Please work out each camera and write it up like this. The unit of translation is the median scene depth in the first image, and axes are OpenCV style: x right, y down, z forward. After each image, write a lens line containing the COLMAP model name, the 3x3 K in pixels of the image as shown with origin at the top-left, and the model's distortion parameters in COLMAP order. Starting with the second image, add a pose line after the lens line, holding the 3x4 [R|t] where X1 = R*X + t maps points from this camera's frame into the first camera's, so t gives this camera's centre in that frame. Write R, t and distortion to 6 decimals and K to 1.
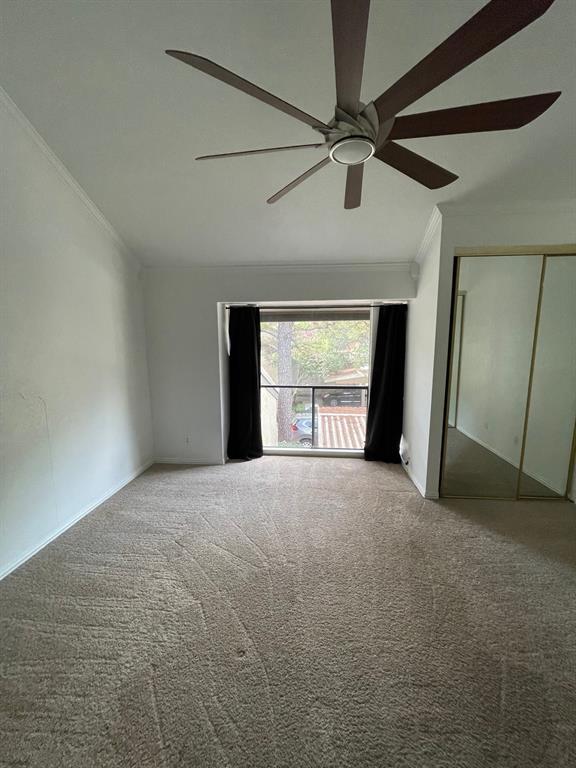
lens RADIAL K [[311.0, 0, 288.0], [0, 311.0, 384.0], [0, 0, 1]] dist [0.000051, 0.000757]
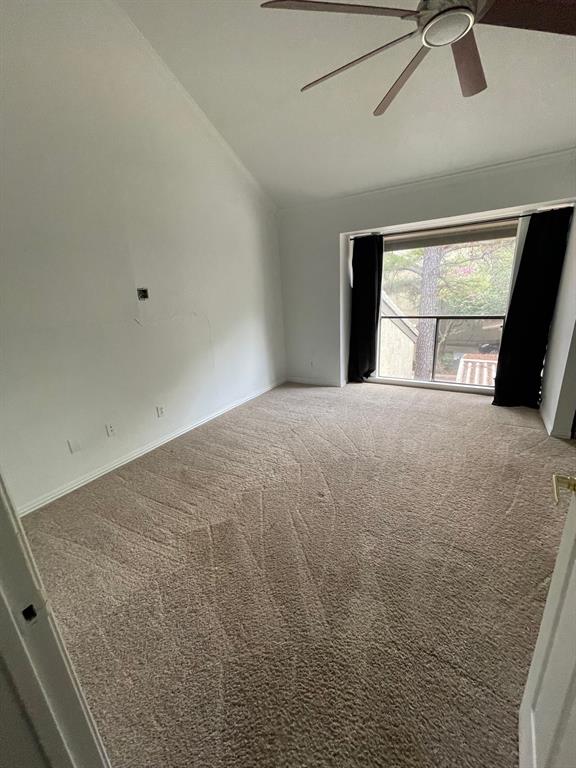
lens RADIAL K [[311.0, 0, 288.0], [0, 311.0, 384.0], [0, 0, 1]] dist [0.000051, 0.000757]
pose [[0.896463, 0.086622, -0.434569, 0.129722], [-0.016647, 0.986598, 0.162316, 0.081494], [0.442805, -0.138276, 0.885891, -0.095493]]
